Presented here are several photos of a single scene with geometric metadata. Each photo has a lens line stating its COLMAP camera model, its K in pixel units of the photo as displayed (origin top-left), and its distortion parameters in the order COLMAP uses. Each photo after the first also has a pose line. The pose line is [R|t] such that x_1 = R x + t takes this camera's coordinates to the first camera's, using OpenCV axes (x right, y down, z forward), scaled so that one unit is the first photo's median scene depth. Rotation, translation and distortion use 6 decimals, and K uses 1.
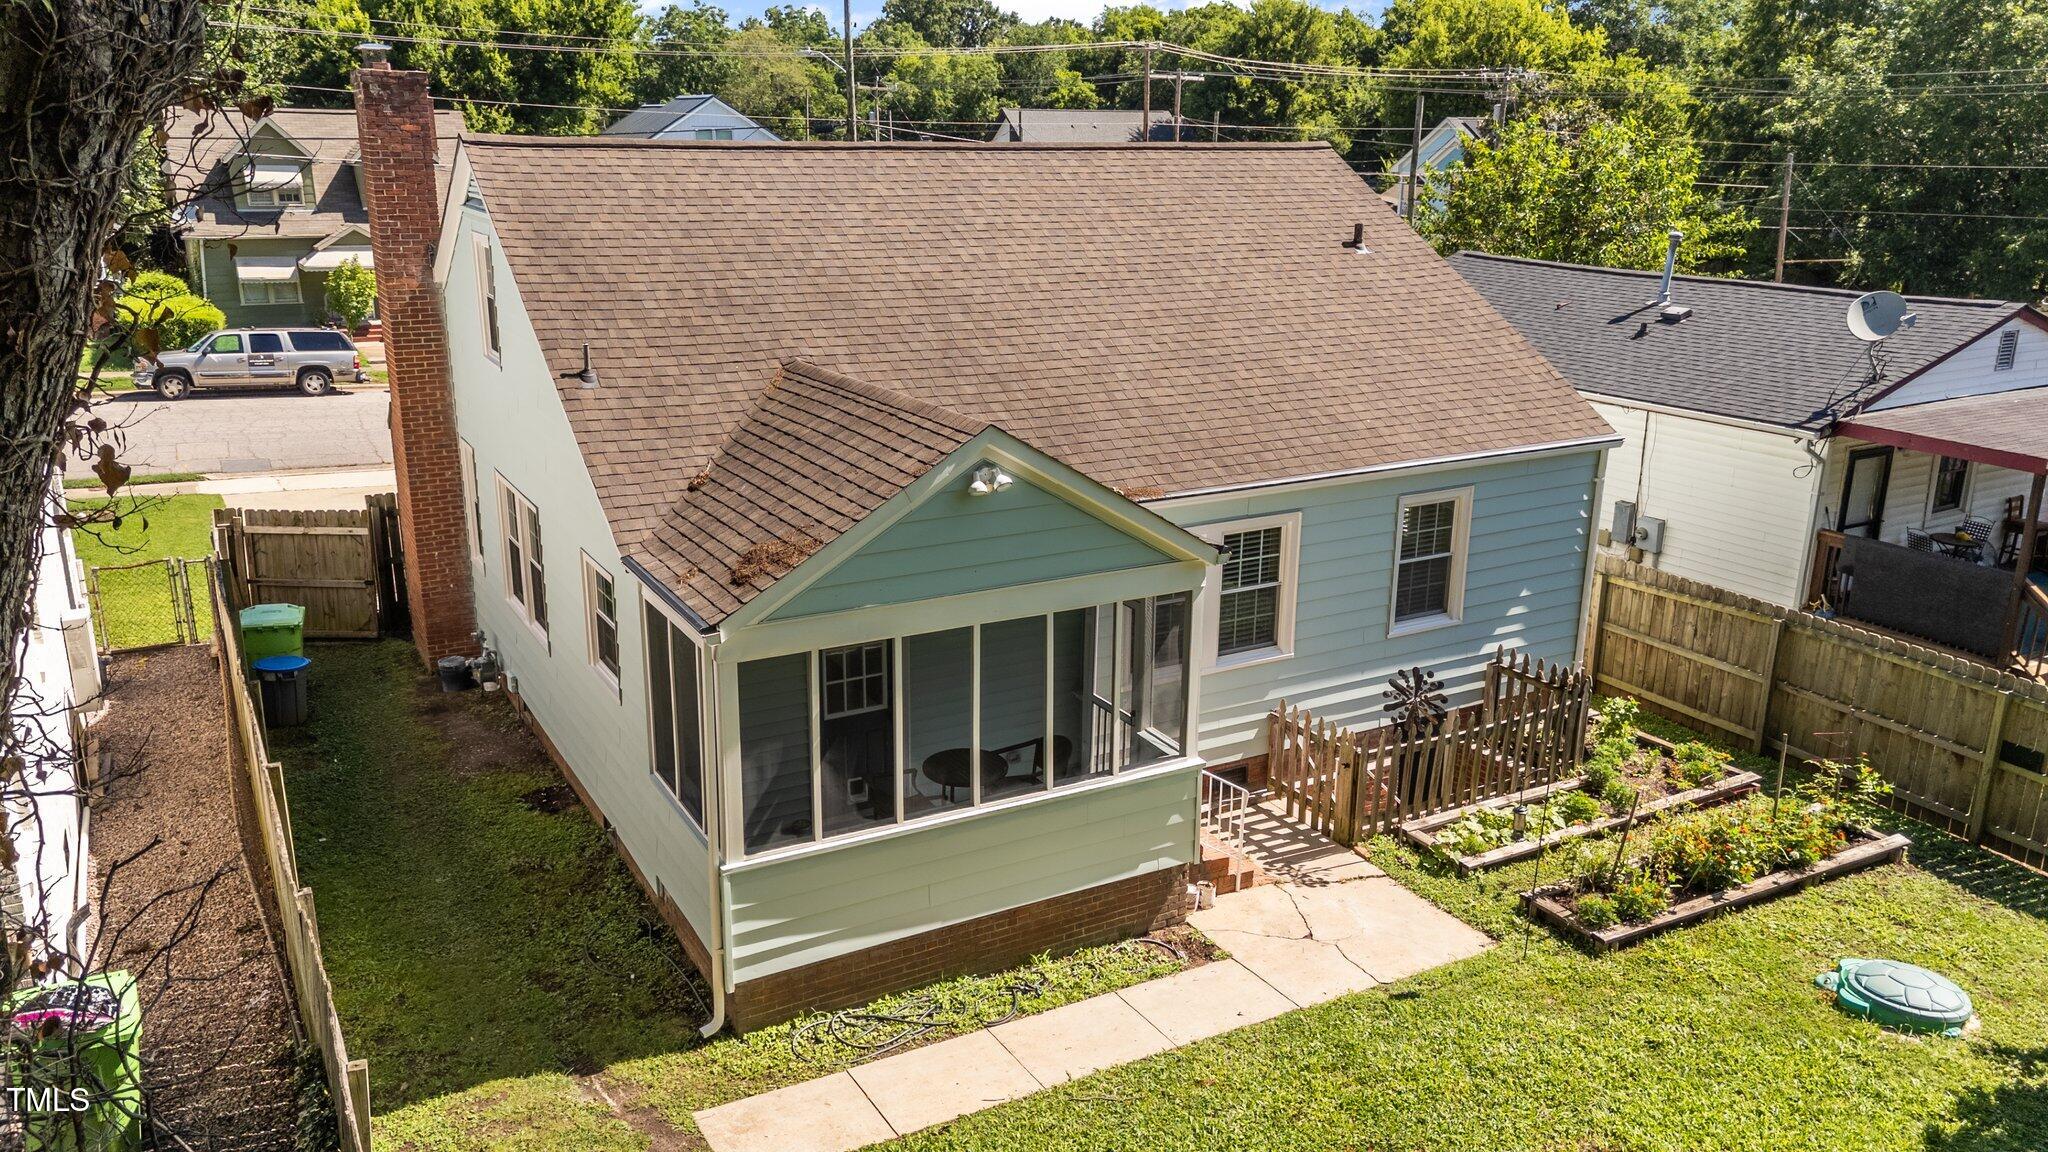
lens RADIAL K [[1569.9, 0, 996.1], [0, 1569.9, 568.3], [0, 0, 1]] dist [0.054031, -0.052402]
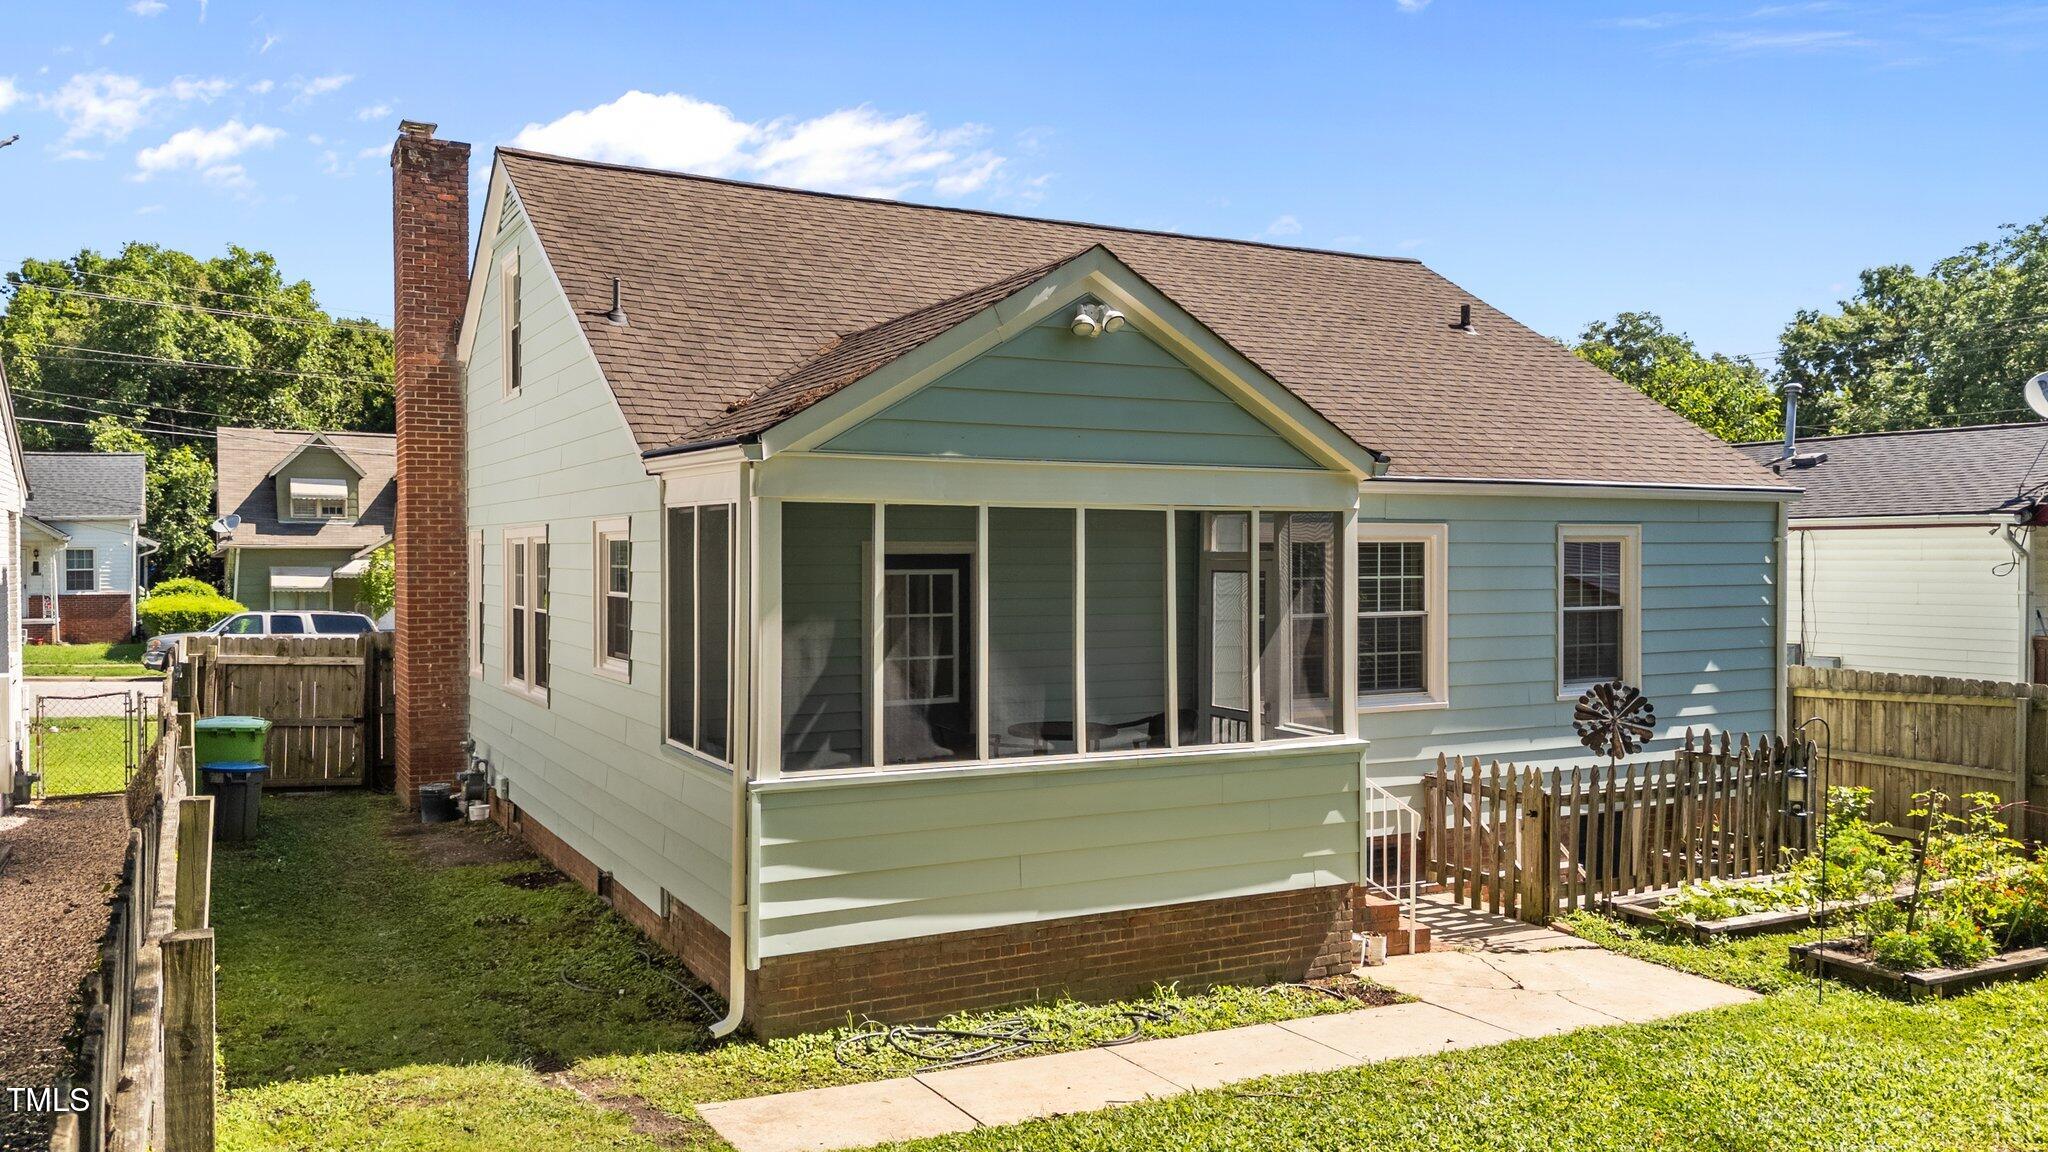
lens RADIAL K [[1569.9, 0, 996.1], [0, 1569.9, 568.3], [0, 0, 1]] dist [0.054031, -0.052402]
pose [[0.999803, -0.005190, -0.019132, -0.032252], [-0.000307, 0.960949, -0.276727, 0.226643], [0.019821, 0.276678, 0.960758, 0.194421]]
